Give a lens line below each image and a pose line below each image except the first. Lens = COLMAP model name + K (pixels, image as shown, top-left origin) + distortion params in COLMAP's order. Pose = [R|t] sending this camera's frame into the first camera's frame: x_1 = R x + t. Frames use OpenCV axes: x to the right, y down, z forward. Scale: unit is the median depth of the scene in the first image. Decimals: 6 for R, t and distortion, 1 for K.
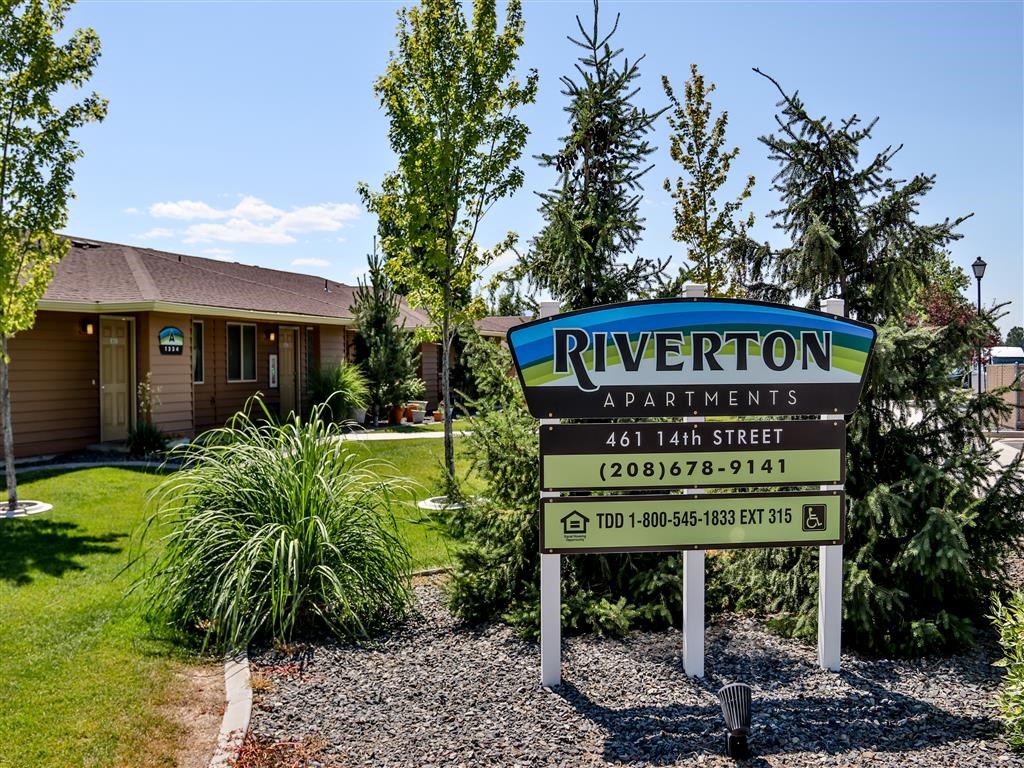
lens RADIAL K [[1364.3, 0, 512.0], [0, 1364.3, 384.0], [0, 0, 1]] dist [-0.321784, 0.386597]
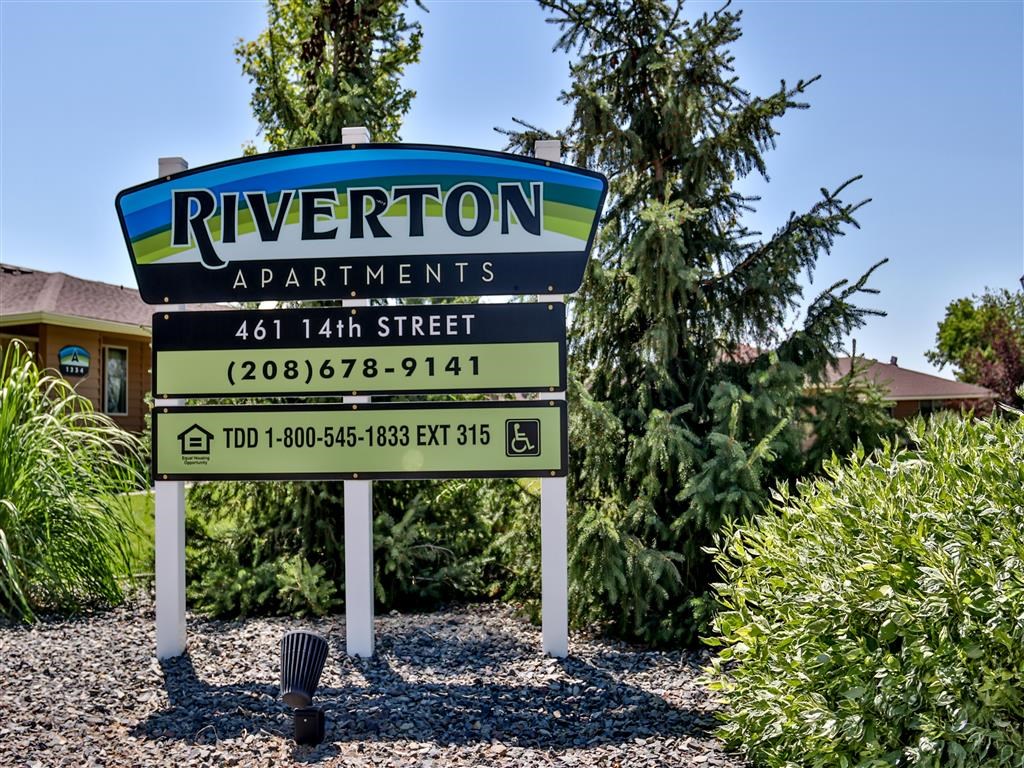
lens RADIAL K [[1364.3, 0, 512.0], [0, 1364.3, 384.0], [0, 0, 1]] dist [-0.321784, 0.386597]
pose [[0.990245, -0.015920, -0.138422, 0.324556], [0.001797, 0.994828, -0.101557, 0.146645], [0.139323, 0.100317, 0.985153, 0.279867]]
